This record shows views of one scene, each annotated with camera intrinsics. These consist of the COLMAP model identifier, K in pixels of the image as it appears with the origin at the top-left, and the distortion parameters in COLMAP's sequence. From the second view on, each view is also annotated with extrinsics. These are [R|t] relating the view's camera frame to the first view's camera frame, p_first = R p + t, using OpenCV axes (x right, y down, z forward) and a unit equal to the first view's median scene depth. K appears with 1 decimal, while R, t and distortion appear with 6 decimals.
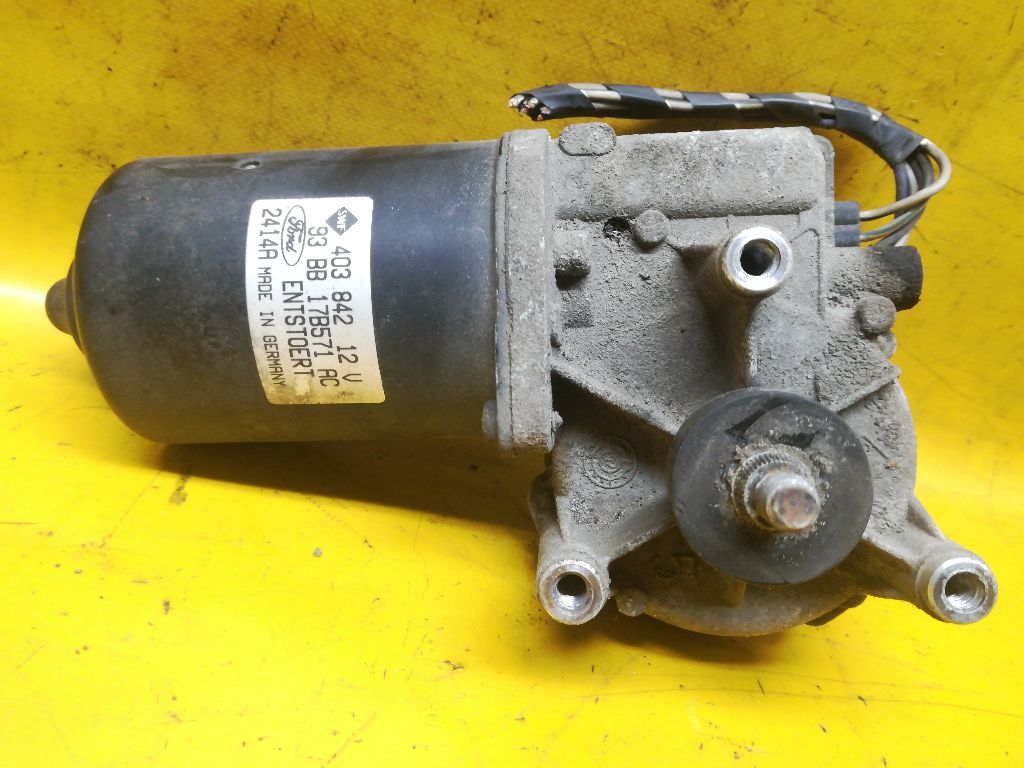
lens RADIAL K [[798.8, 0, 522.2], [0, 798.8, 382.3], [0, 0, 1]] dist [0.033916, -0.062166]
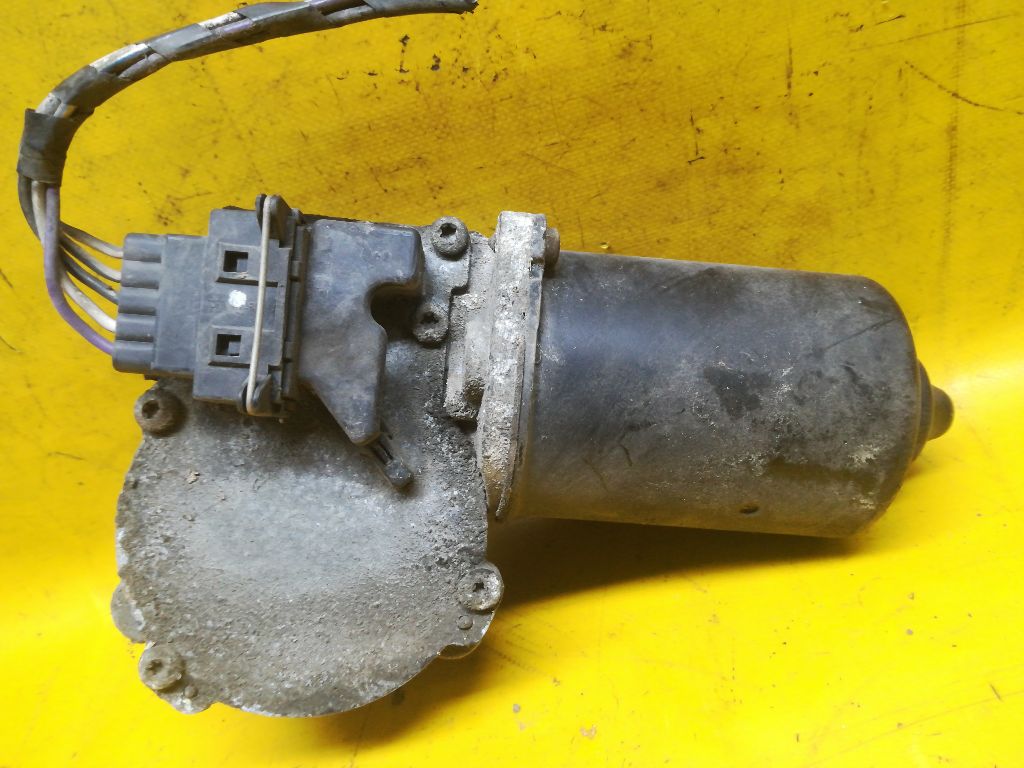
lens RADIAL K [[798.8, 0, 531.9], [0, 798.8, 388.4], [0, 0, 1]] dist [0.033916, -0.062166]
pose [[0.831301, -0.429904, -0.352309, 0.314759], [0.441141, 0.895911, -0.052325, -0.106618], [0.338132, -0.111919, 0.934420, 0.017128]]
